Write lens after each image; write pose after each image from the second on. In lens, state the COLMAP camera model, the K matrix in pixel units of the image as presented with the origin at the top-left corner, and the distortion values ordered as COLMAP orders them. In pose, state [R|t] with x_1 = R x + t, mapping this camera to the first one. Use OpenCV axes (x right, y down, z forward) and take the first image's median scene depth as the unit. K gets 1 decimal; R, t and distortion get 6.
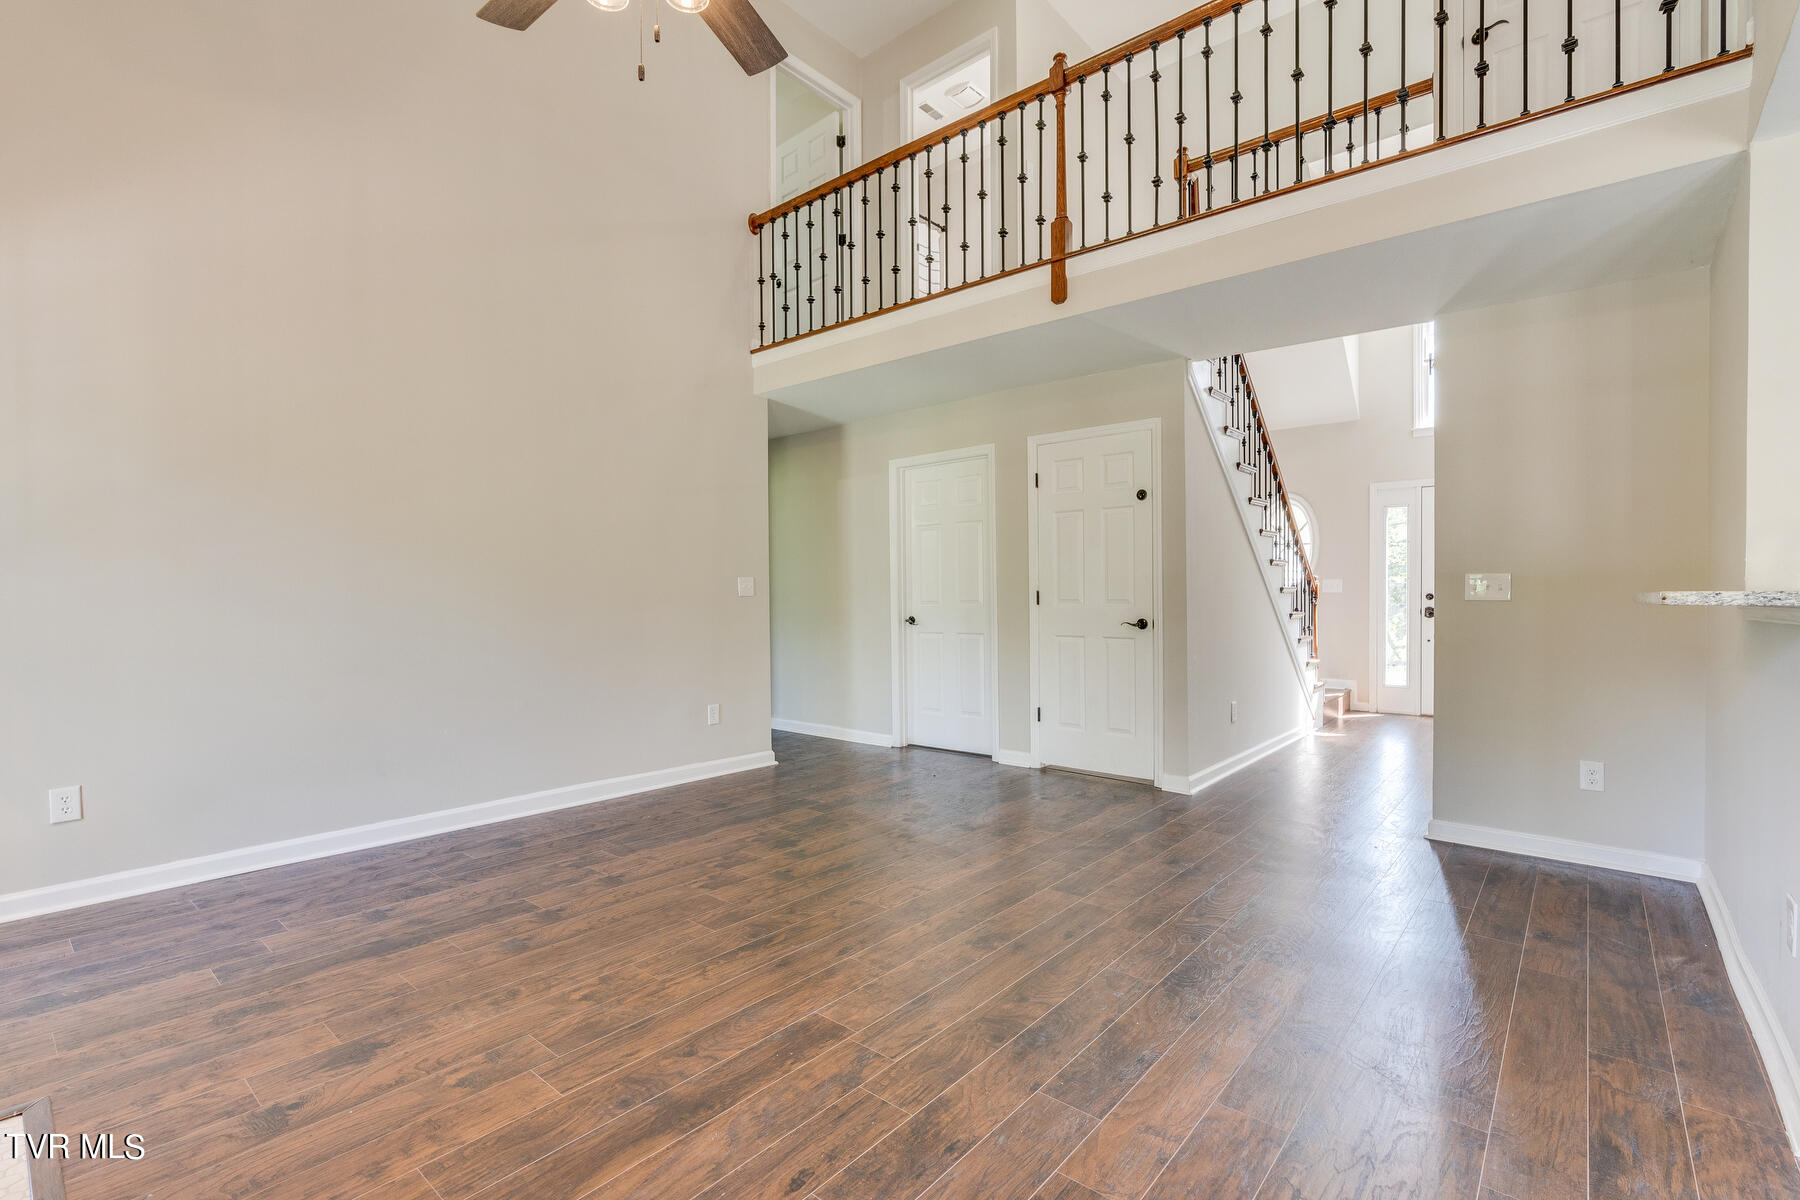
lens RADIAL K [[816.6, 0, 901.9], [0, 816.6, 598.7], [0, 0, 1]] dist [-0.008532, 0.001739]
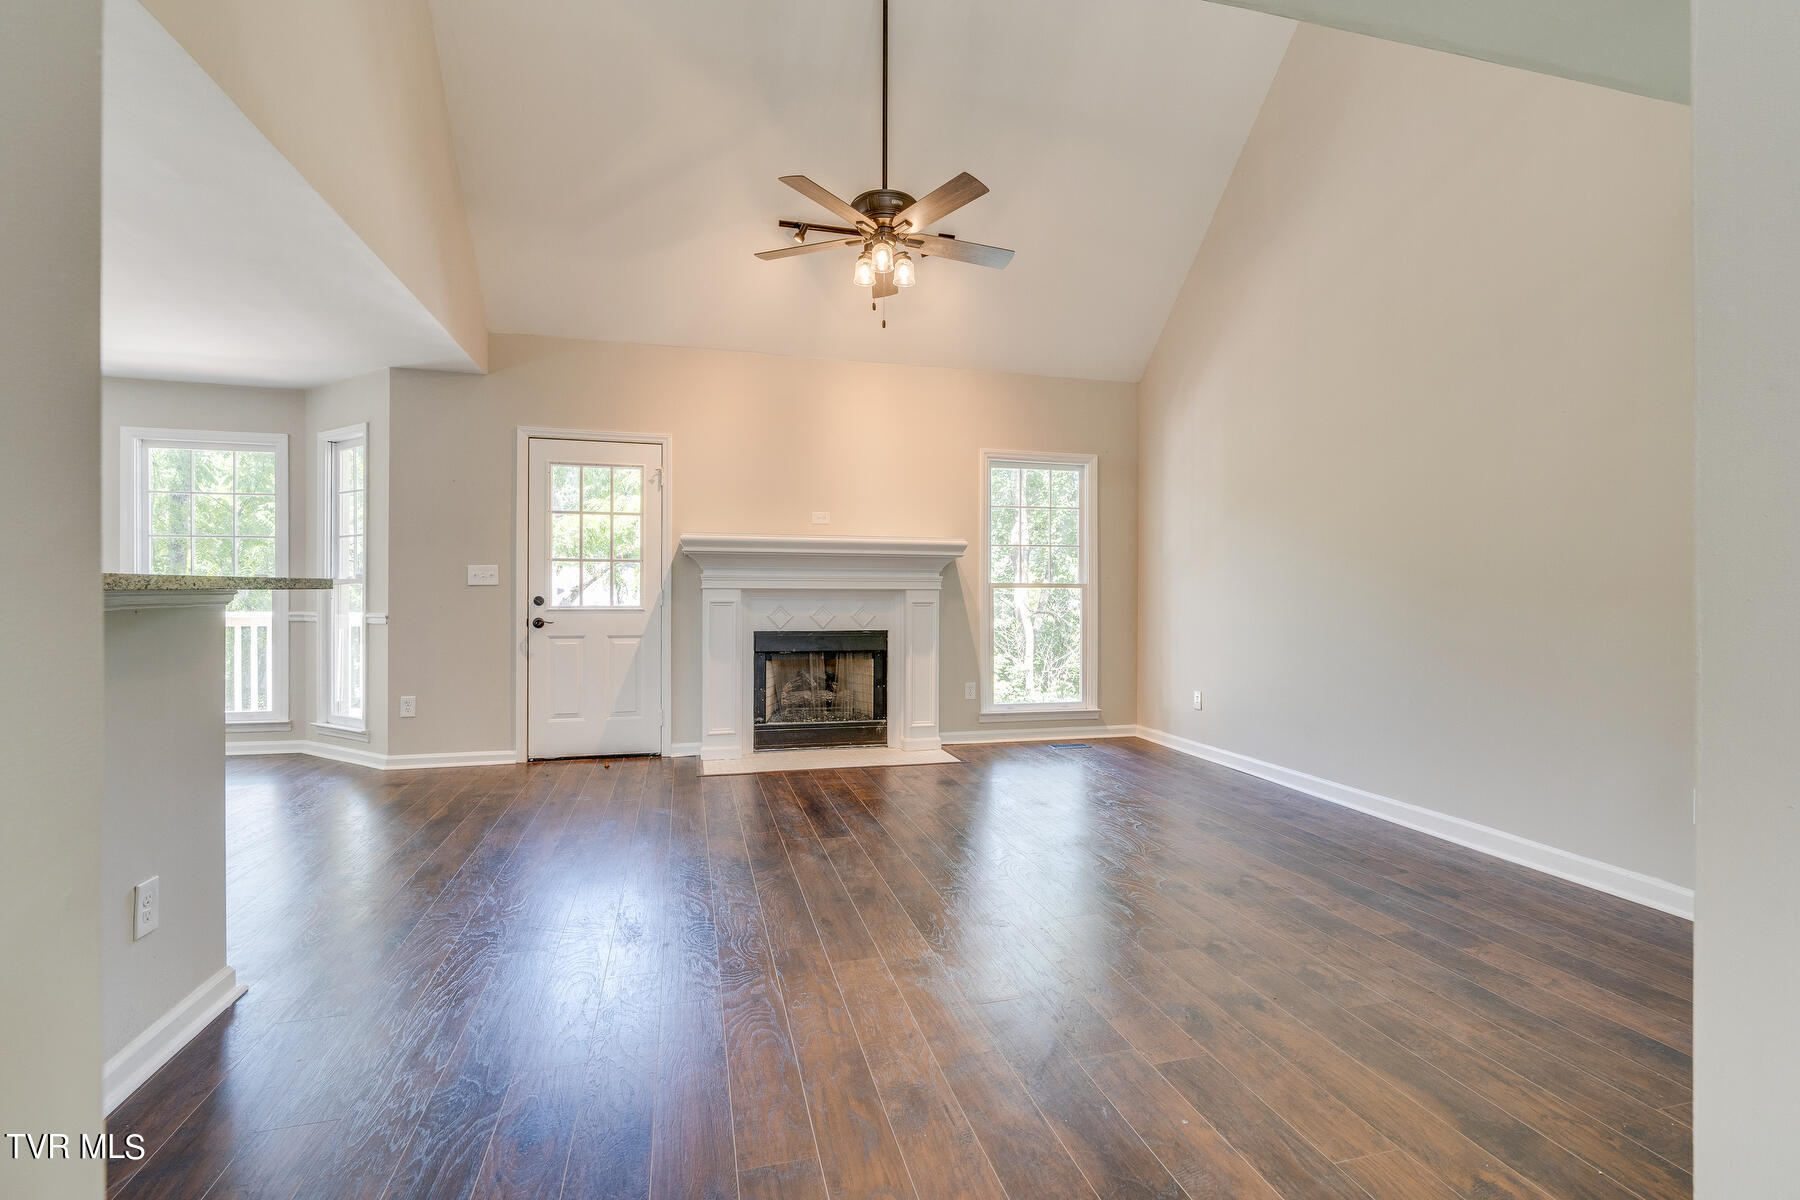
lens RADIAL K [[816.6, 0, 912.1], [0, 816.6, 590.7], [0, 0, 1]] dist [-0.008532, 0.001739]
pose [[-0.554572, 0.000886, -0.832135, 0.724492], [-0.010586, 0.999911, 0.008120, -0.005411], [0.832068, 0.013312, -0.554514, 1.206677]]
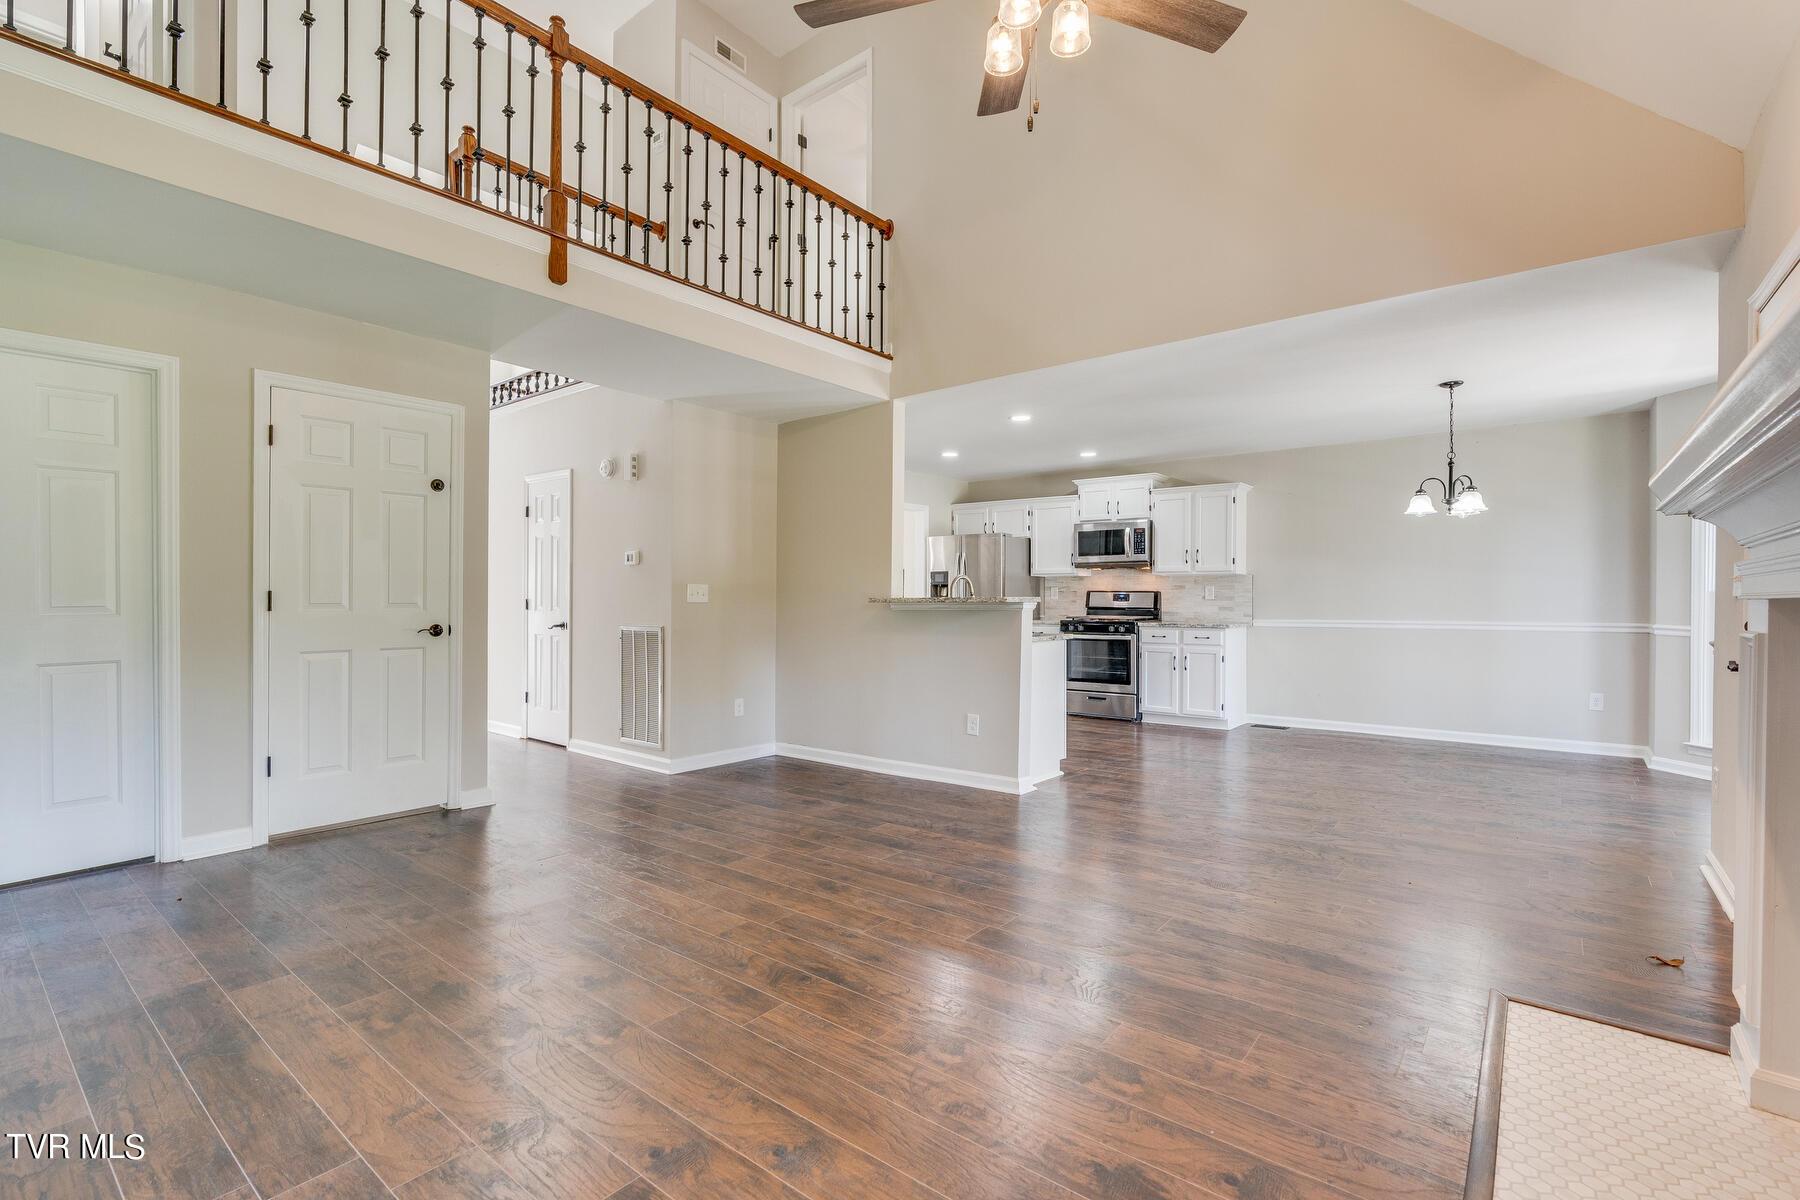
lens RADIAL K [[816.6, 0, 900.3], [0, 816.6, 598.3], [0, 0, 1]] dist [-0.008532, 0.001739]
pose [[-0.032516, 0.002153, 0.999469, -0.790956], [0.002361, 0.999995, -0.002077, -0.001124], [-0.999468, 0.002293, -0.032520, 0.677274]]
